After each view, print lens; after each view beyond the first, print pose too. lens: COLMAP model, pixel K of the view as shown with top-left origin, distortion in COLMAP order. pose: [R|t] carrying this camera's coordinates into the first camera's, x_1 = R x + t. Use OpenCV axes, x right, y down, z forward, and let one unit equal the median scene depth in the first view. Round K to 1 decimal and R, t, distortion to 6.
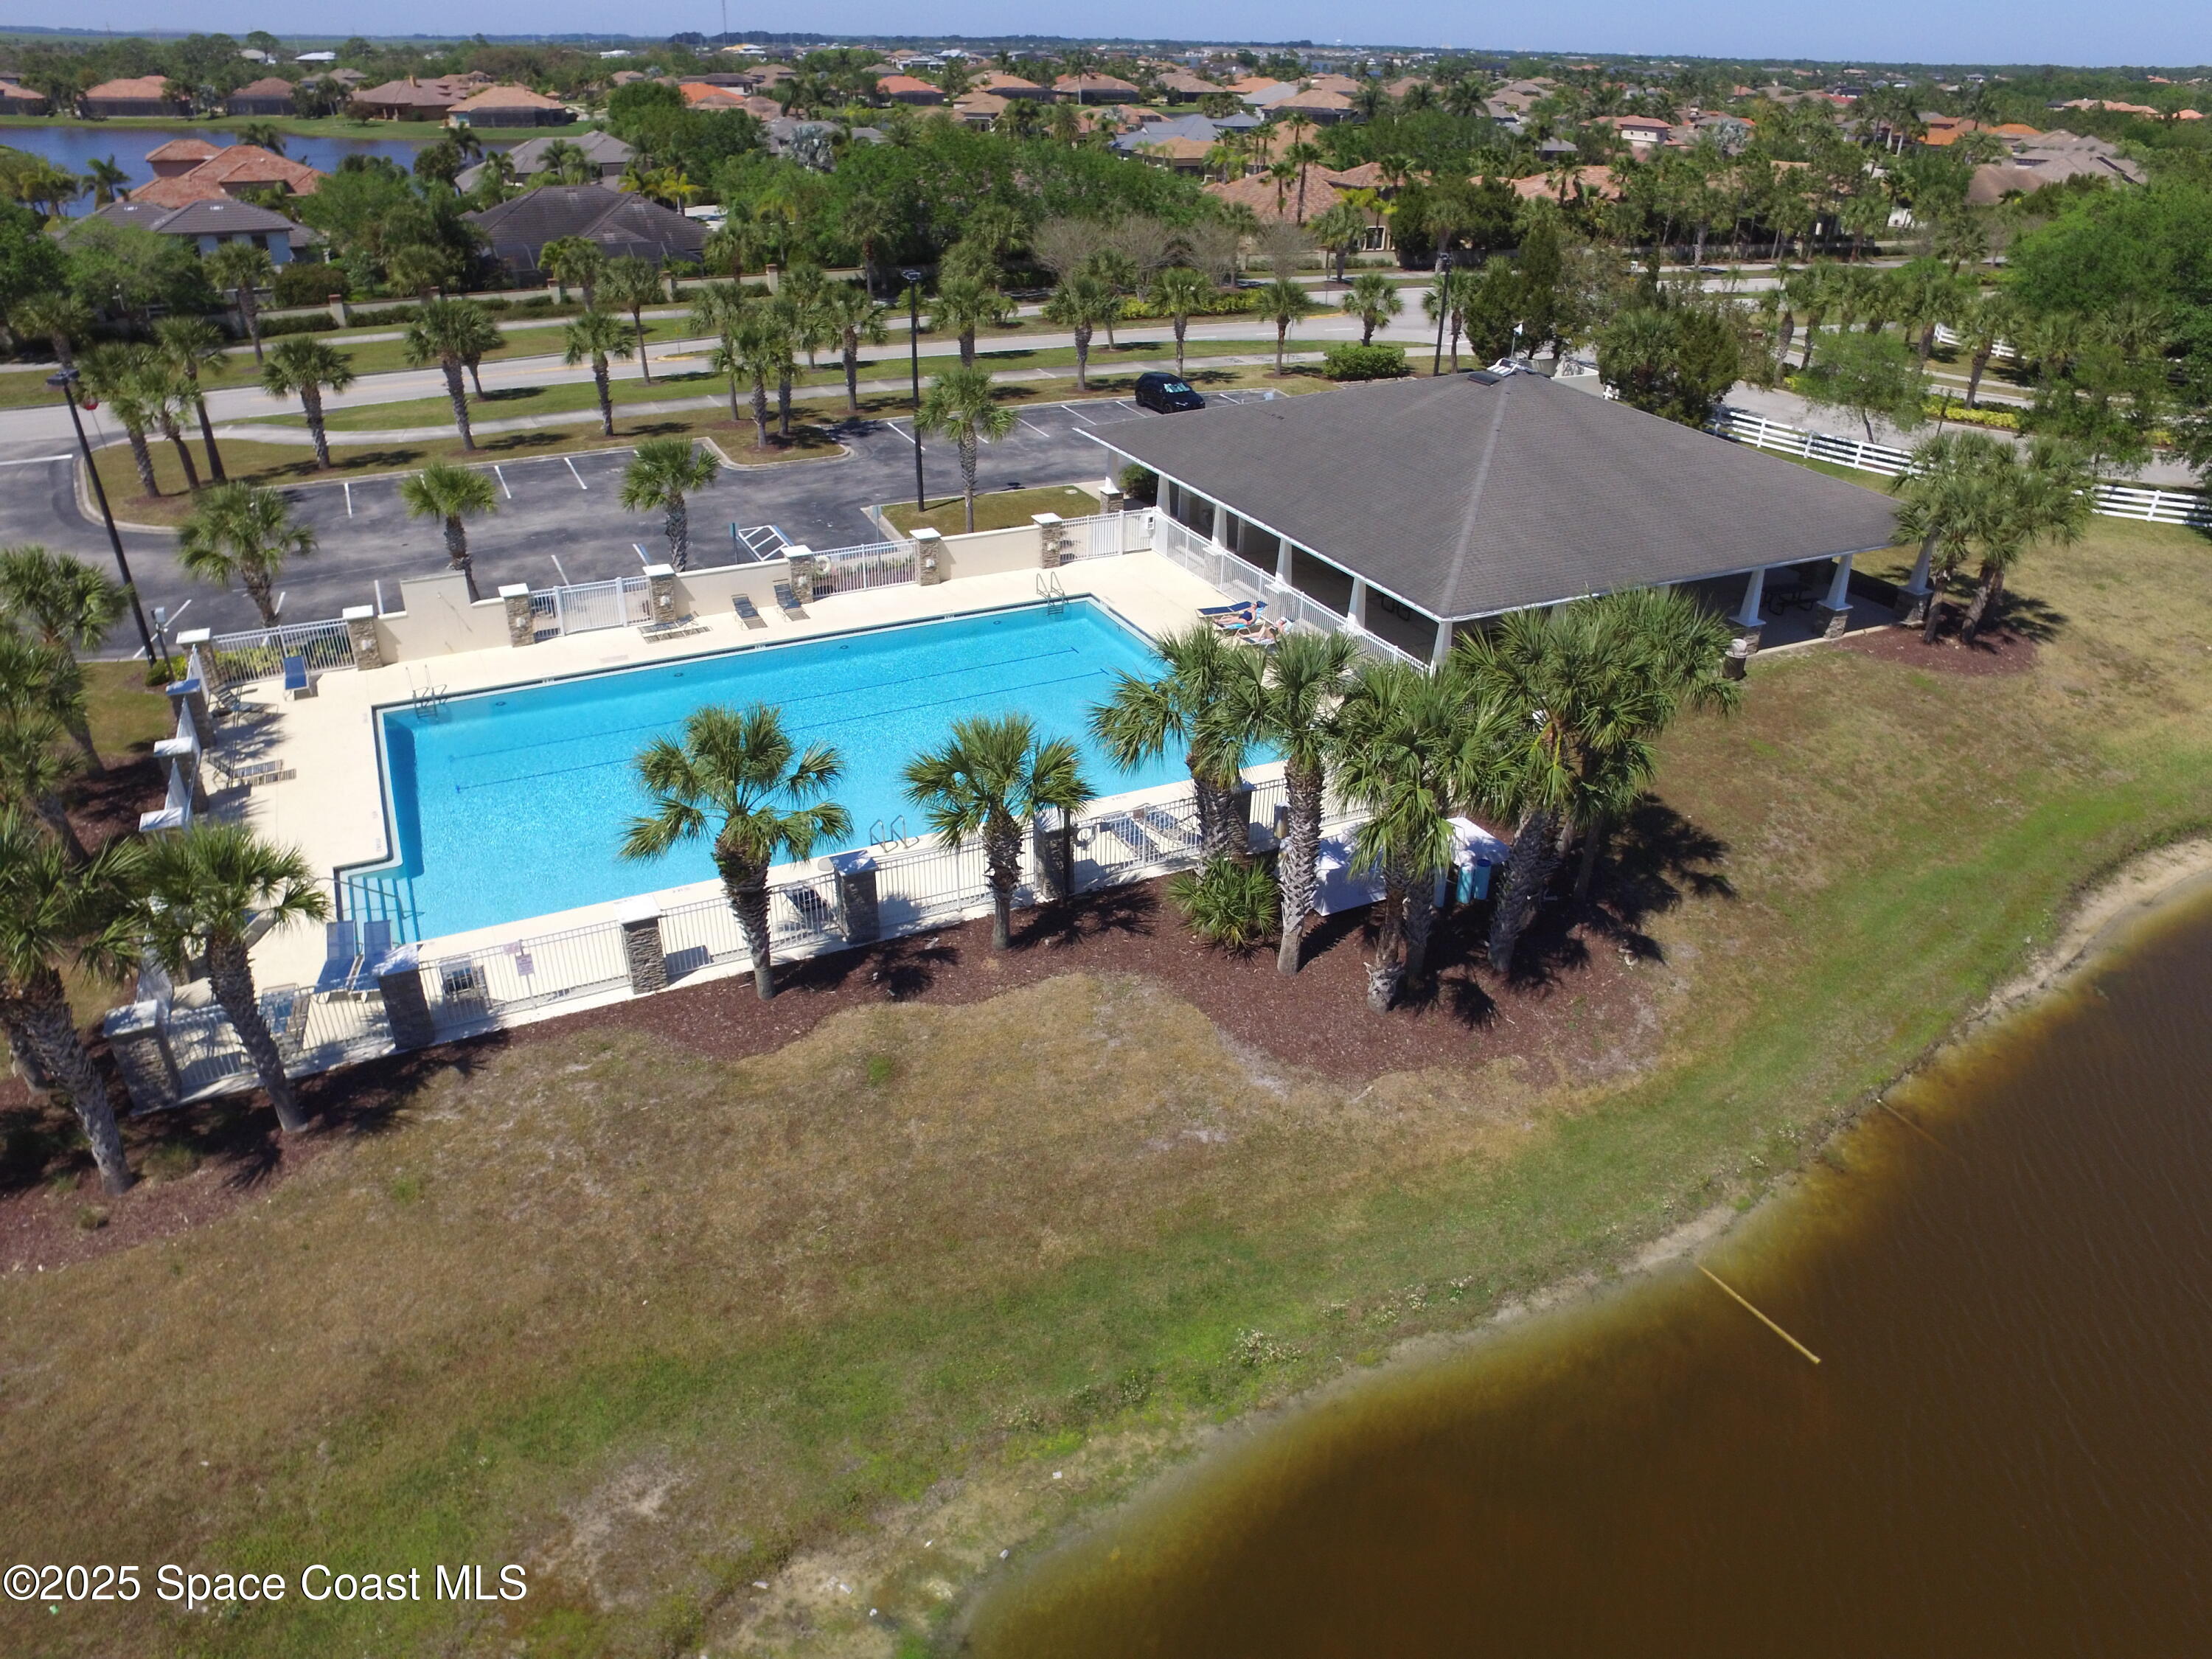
lens RADIAL K [[1497.1, 0, 1106.0], [0, 1497.1, 829.5], [0, 0, 1]] dist [-0.117898, 0.092284]
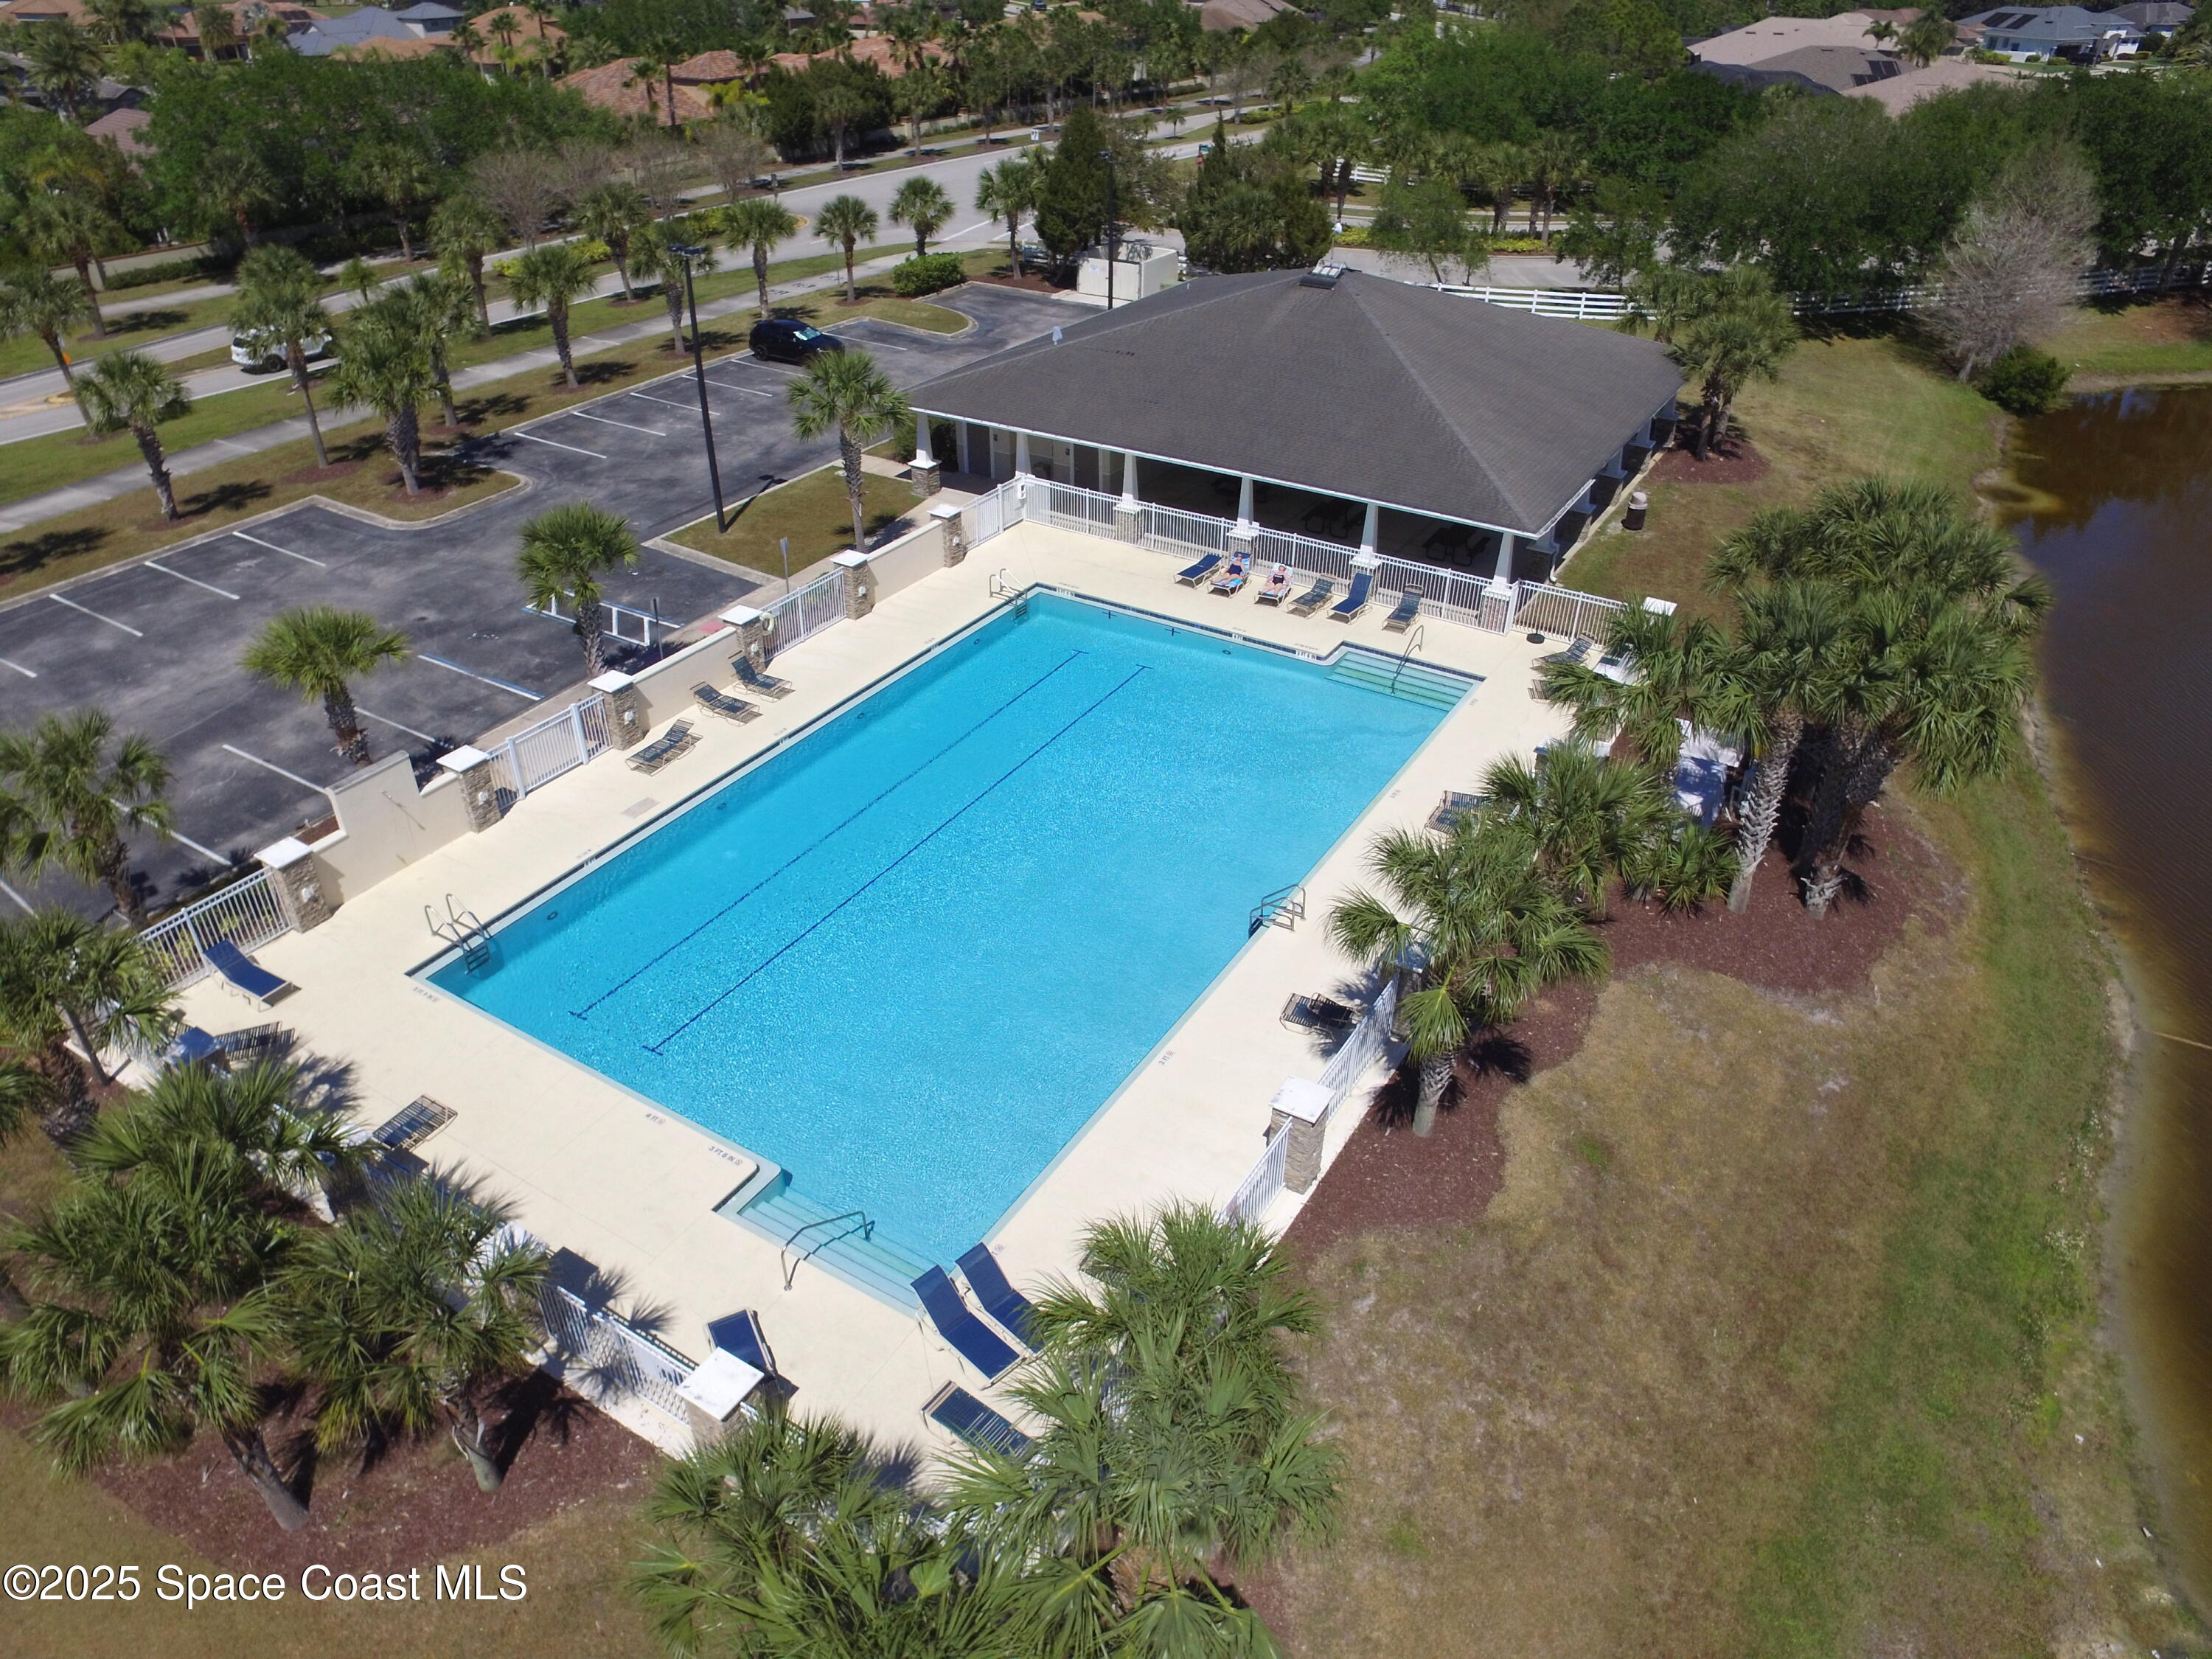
lens RADIAL K [[1497.1, 0, 1106.0], [0, 1497.1, 829.5], [0, 0, 1]] dist [-0.117898, 0.092284]
pose [[0.847394, -0.298516, 0.439103, -0.425272], [0.263507, 0.954399, 0.140307, -0.135280], [-0.460963, -0.003189, 0.887413, 0.188051]]
